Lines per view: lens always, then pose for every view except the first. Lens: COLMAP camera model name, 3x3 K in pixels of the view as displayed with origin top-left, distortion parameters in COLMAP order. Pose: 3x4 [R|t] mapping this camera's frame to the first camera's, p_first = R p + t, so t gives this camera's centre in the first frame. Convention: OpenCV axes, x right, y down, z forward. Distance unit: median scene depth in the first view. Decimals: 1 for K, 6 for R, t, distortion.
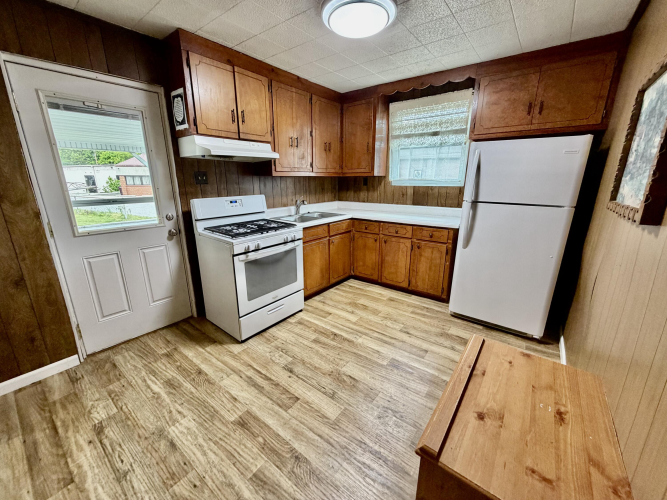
lens RADIAL K [[265.9, 0, 331.1], [0, 265.9, 247.7], [0, 0, 1]] dist [0.000052, -0.000395]
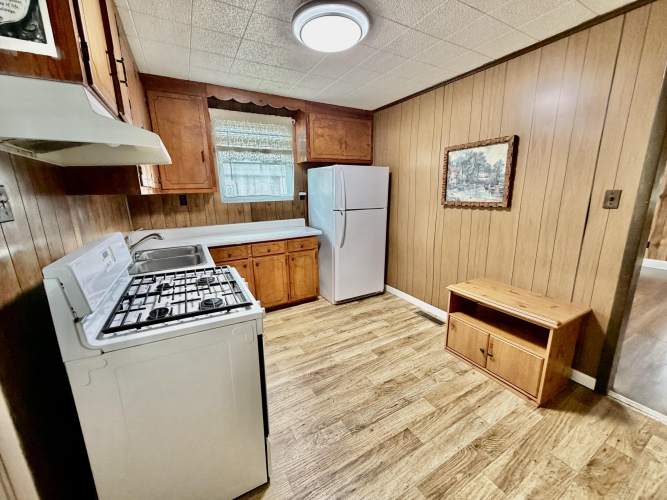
lens RADIAL K [[265.9, 0, 330.2], [0, 265.9, 248.8], [0, 0, 1]] dist [0.000052, -0.000395]
pose [[0.384629, -0.204756, 0.900075, -0.622128], [0.252061, 0.961327, 0.110977, -0.137466], [-0.887989, 0.184189, 0.421366, 0.489990]]
